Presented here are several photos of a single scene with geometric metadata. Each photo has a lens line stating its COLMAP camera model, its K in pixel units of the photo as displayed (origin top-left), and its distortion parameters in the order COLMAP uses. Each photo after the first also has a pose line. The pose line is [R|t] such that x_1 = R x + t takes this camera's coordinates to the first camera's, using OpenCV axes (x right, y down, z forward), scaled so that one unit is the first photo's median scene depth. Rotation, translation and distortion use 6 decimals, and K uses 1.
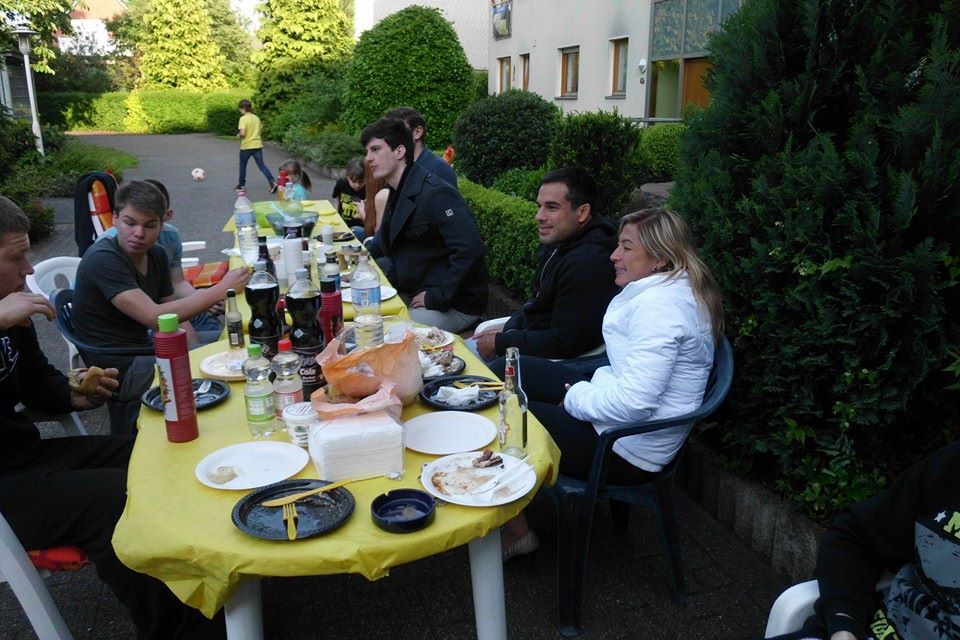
lens RADIAL K [[732.9, 0, 480.7], [0, 732.9, 328.9], [0, 0, 1]] dist [-0.029995, -0.031754]
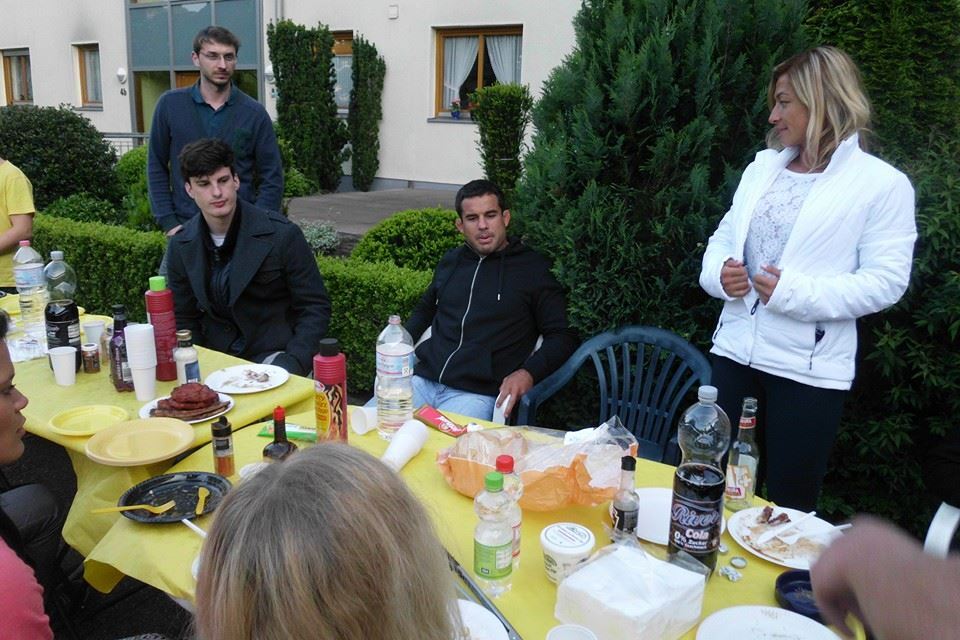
lens RADIAL K [[732.9, 0, 487.2], [0, 732.9, 312.8], [0, 0, 1]] dist [-0.029995, -0.031754]
pose [[0.734866, -0.140382, 0.663524, -0.089459], [0.164334, 0.986046, 0.026614, -0.017060], [-0.658002, 0.089482, 0.747681, 0.048977]]
